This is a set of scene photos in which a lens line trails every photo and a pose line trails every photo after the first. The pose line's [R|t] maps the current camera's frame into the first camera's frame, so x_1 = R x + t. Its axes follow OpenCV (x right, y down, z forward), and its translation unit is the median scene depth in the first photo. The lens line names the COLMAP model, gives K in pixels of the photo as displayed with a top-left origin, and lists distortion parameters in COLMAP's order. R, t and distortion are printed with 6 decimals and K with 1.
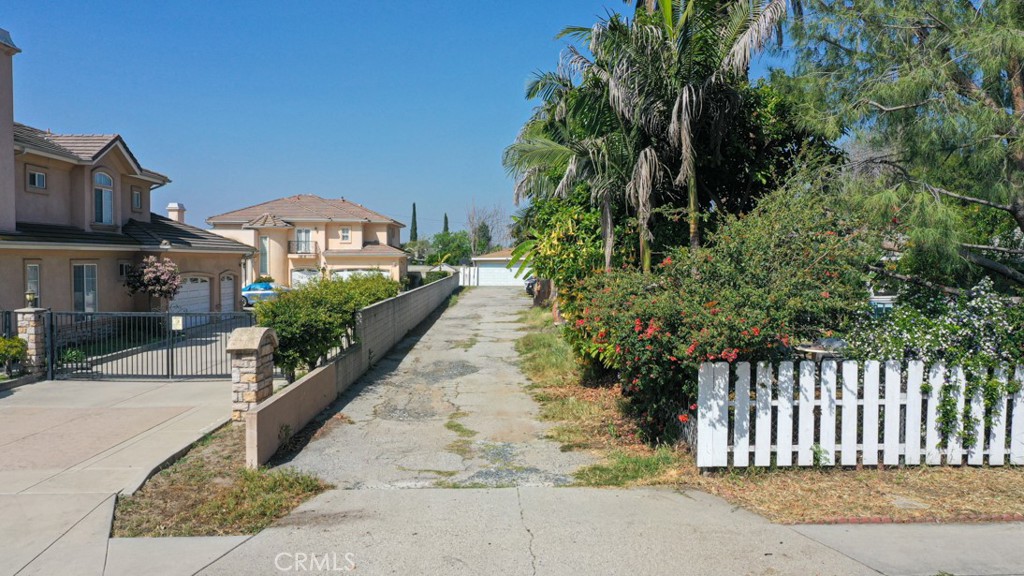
lens RADIAL K [[806.5, 0, 510.6], [0, 806.5, 287.4], [0, 0, 1]] dist [0.003377, -0.002306]
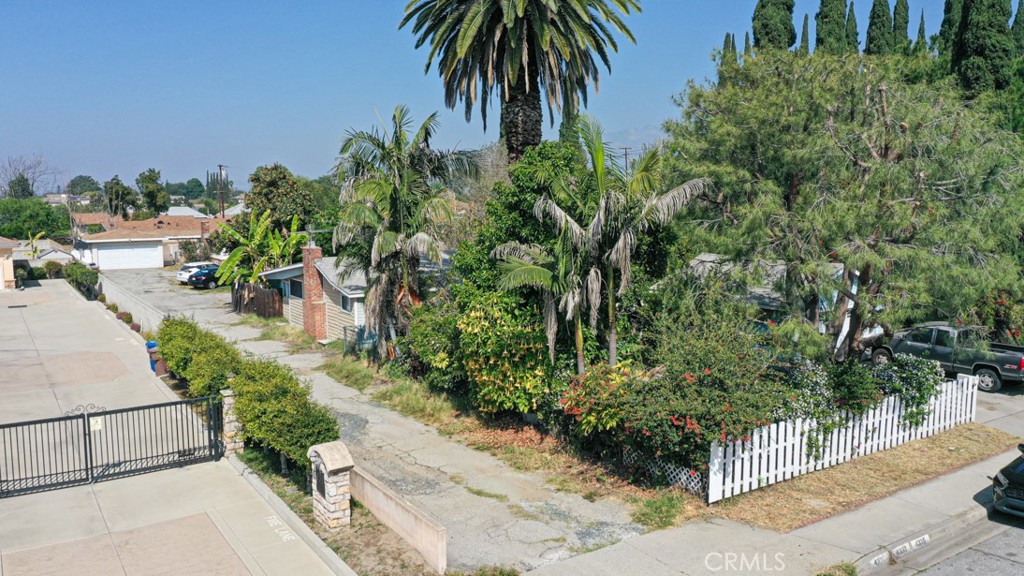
lens RADIAL K [[806.5, 0, 515.9], [0, 806.5, 290.9], [0, 0, 1]] dist [0.003377, -0.002306]
pose [[0.842182, -0.062776, 0.535527, -0.922323], [0.019608, 0.996108, 0.085930, -0.341995], [-0.538837, -0.061868, 0.840135, -0.113894]]
